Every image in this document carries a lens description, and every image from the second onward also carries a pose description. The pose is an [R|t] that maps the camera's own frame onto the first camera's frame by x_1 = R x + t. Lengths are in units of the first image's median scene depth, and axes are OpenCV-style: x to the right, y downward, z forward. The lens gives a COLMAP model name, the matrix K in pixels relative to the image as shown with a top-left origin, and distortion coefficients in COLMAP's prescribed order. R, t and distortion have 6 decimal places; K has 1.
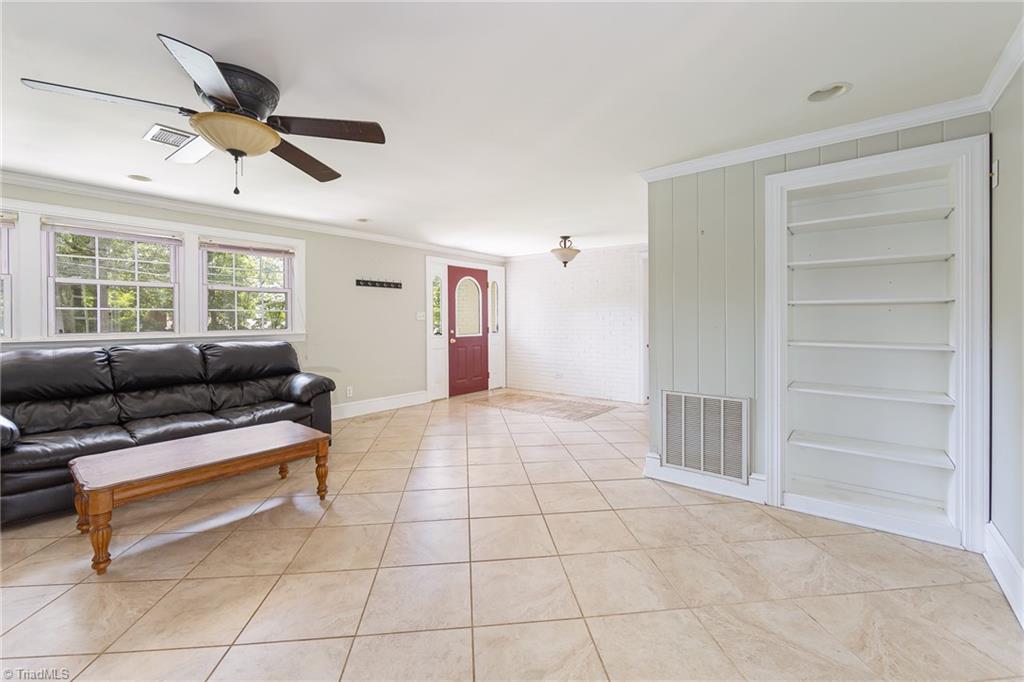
lens RADIAL K [[415.2, 0, 510.2], [0, 415.2, 319.9], [0, 0, 1]] dist [-0.008782, 0.001554]
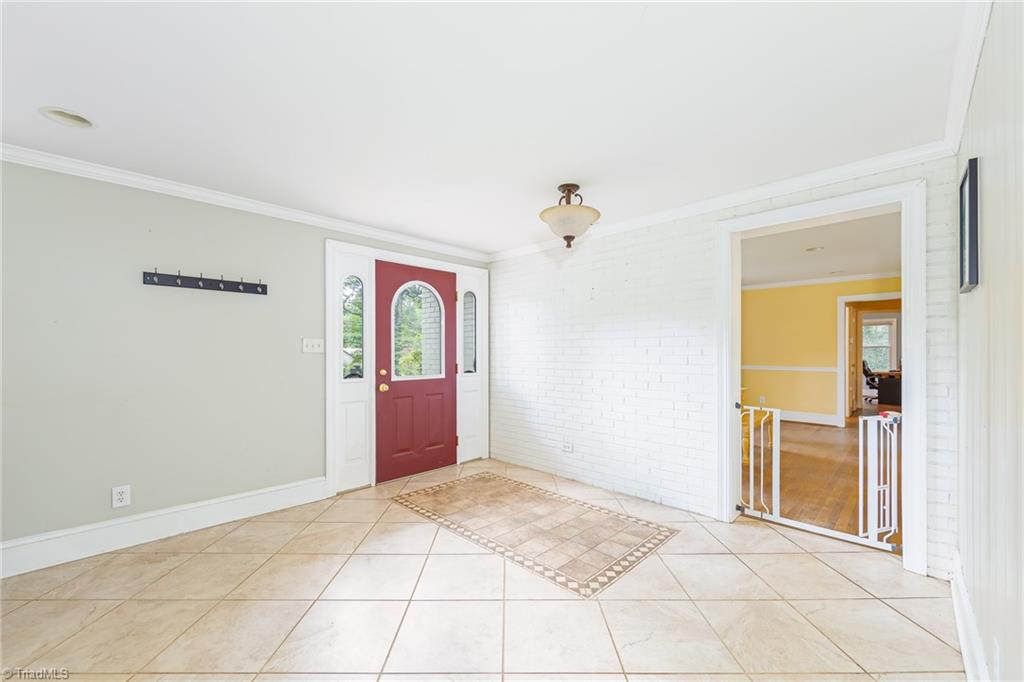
lens RADIAL K [[415.2, 0, 504.5], [0, 415.2, 345.5], [0, 0, 1]] dist [-0.008782, 0.001554]
pose [[0.994390, 0.004164, -0.105696, 0.092540], [-0.005416, 0.999918, -0.011563, -0.003386], [0.105639, 0.012071, 0.994331, 0.423842]]
